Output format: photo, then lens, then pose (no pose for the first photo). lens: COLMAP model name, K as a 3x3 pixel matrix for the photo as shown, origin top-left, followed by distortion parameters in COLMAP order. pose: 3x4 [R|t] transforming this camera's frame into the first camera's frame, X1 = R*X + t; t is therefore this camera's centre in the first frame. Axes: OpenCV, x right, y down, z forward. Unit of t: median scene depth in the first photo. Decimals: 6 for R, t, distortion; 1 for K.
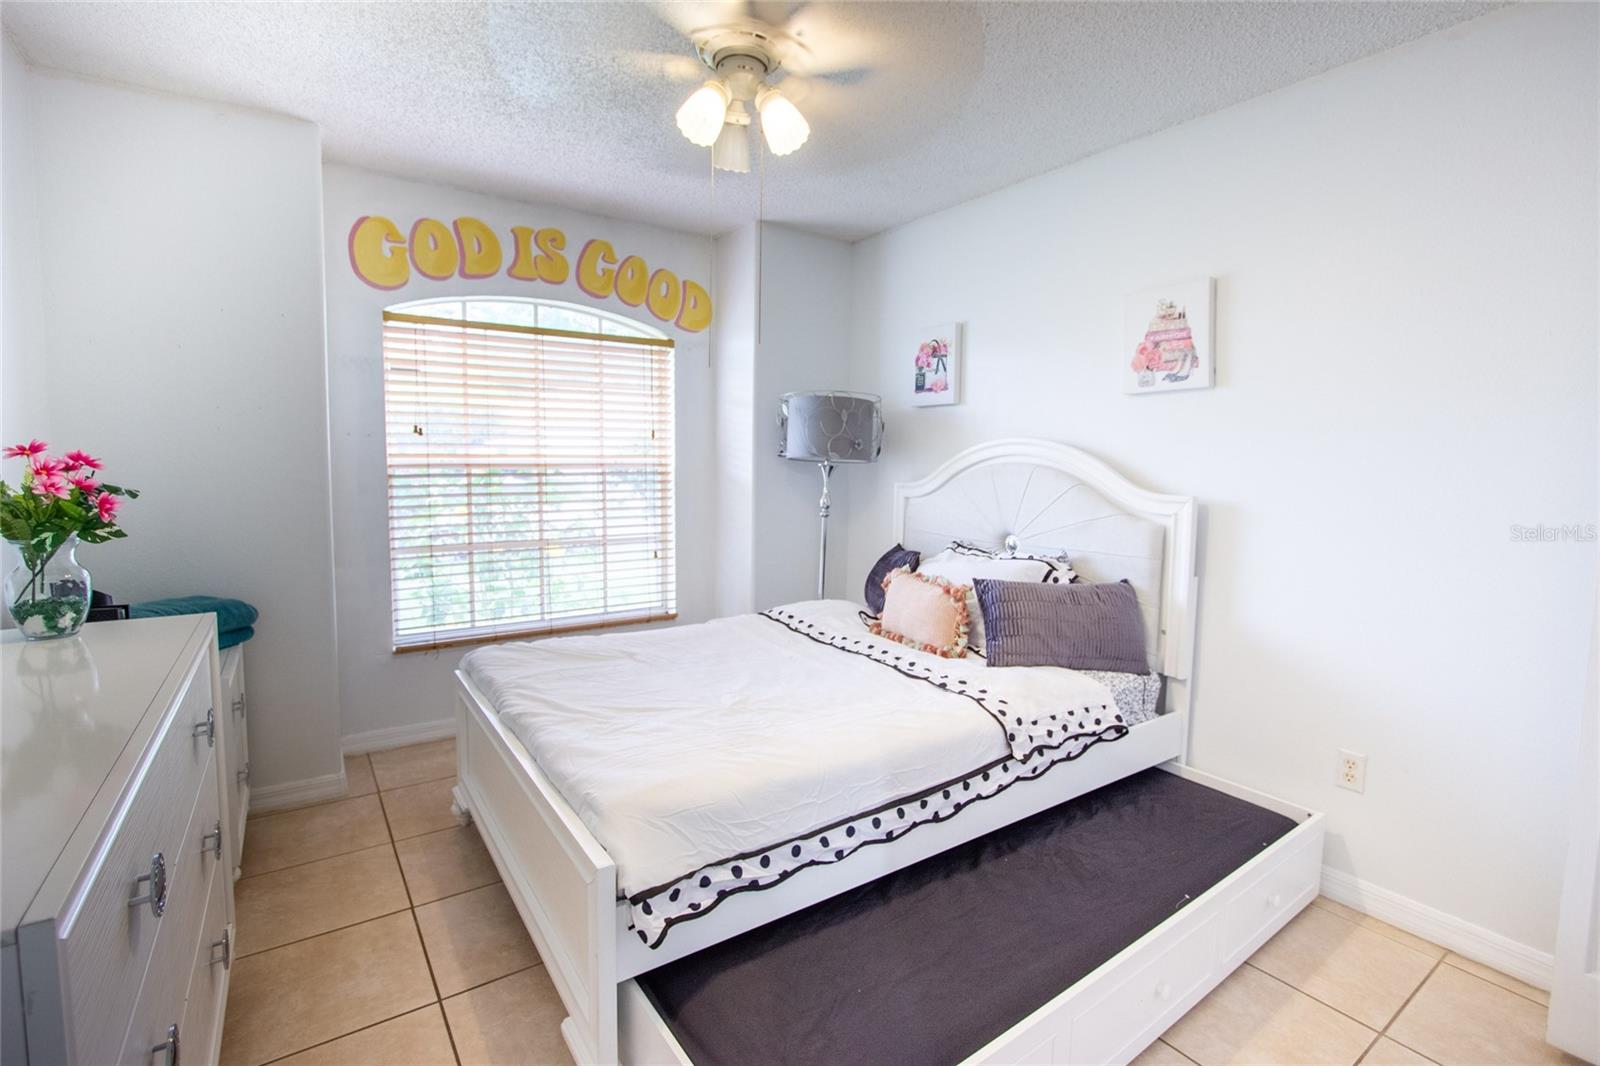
lens RADIAL K [[738.8, 0, 810.8], [0, 738.8, 521.9], [0, 0, 1]] dist [-0.017654, 0.000281]
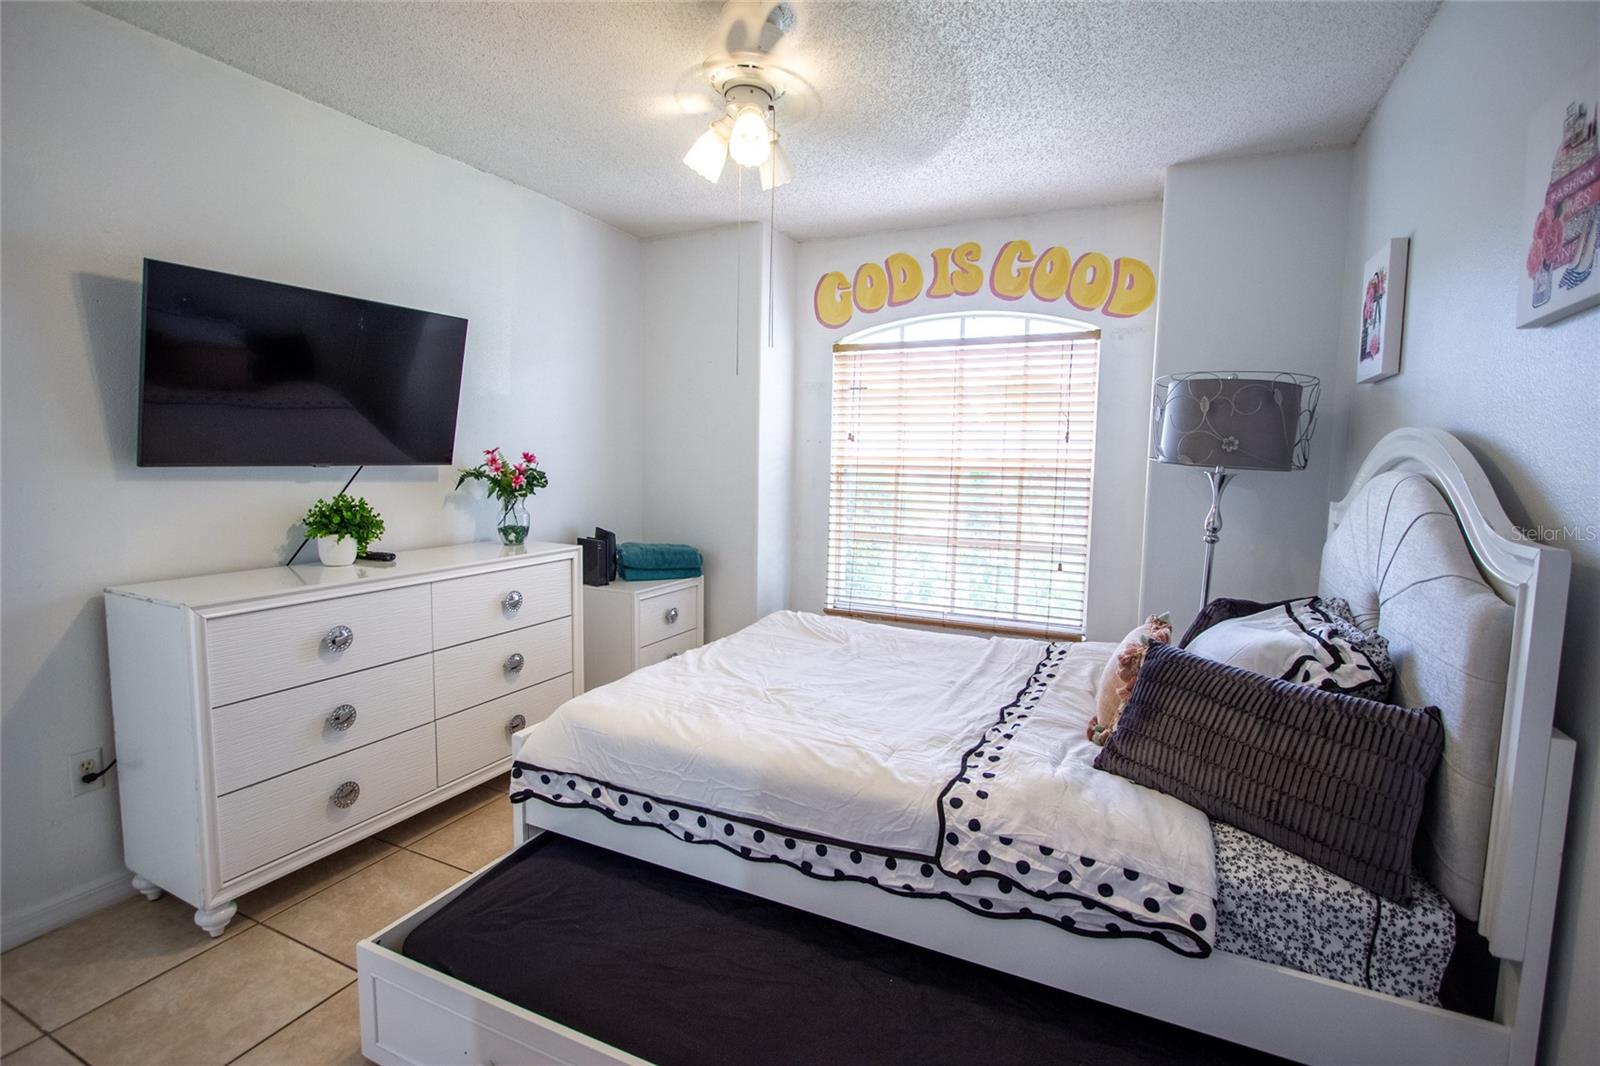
lens RADIAL K [[738.8, 0, 806.5], [0, 738.8, 534.1], [0, 0, 1]] dist [-0.017654, 0.000281]
pose [[0.494060, 0.089601, -0.864798, 0.683575], [-0.085890, 0.994840, 0.054005, -0.030699], [0.865175, 0.047595, 0.499207, 0.419197]]
